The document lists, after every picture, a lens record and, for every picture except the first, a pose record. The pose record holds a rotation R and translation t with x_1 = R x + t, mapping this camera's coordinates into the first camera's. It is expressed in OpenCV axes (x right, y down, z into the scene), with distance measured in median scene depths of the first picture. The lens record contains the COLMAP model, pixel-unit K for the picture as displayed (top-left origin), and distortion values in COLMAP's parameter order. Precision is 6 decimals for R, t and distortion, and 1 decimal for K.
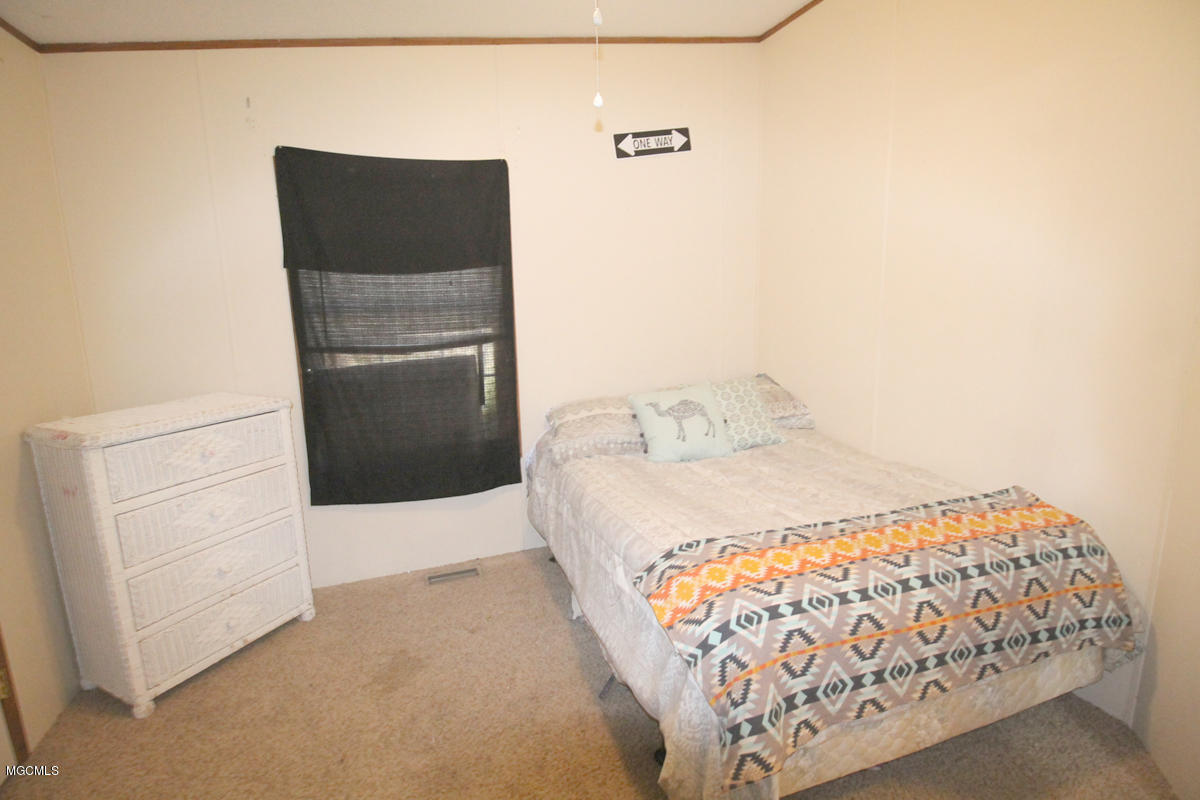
lens RADIAL K [[565.9, 0, 606.2], [0, 565.9, 384.2], [0, 0, 1]] dist [0.000708, -0.012670]
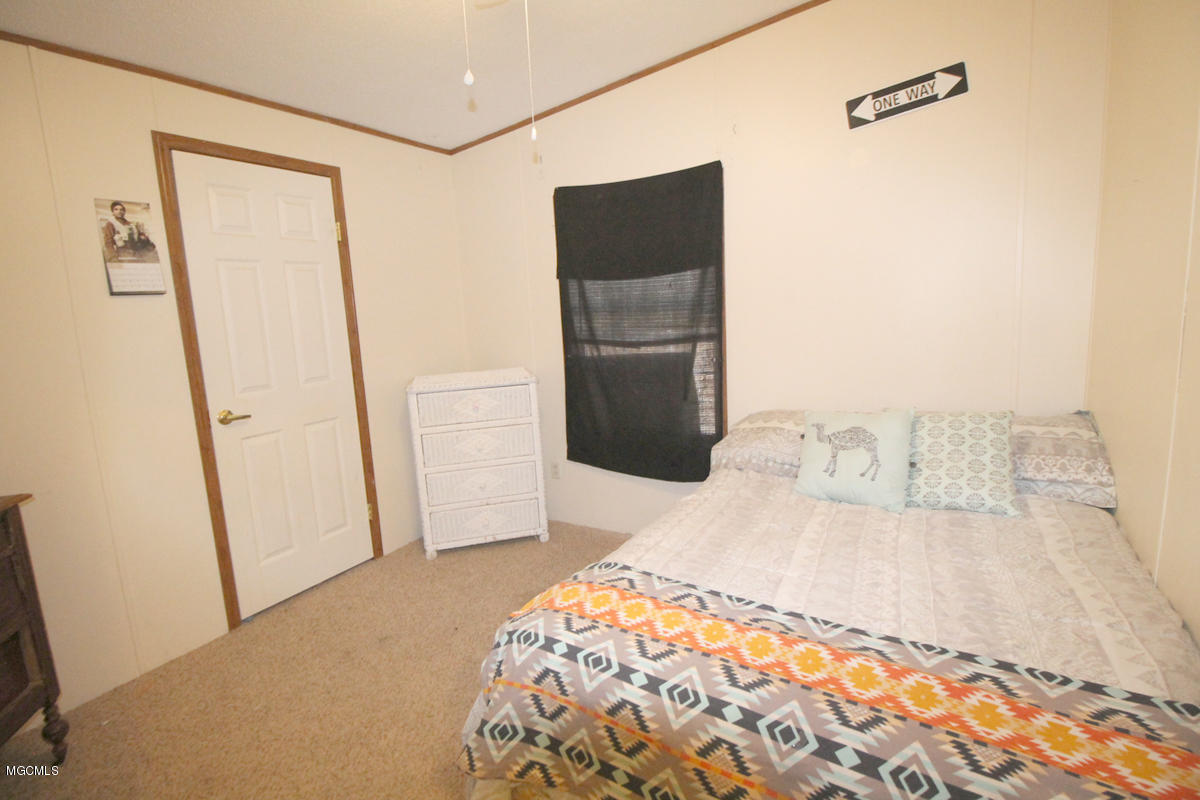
lens RADIAL K [[565.9, 0, 606.2], [0, 565.9, 384.2], [0, 0, 1]] dist [0.000708, -0.012670]
pose [[0.641345, 0.108493, -0.759544, 0.524786], [-0.088541, 0.993804, 0.067192, -0.055765], [0.762127, 0.024158, 0.646977, 0.220887]]
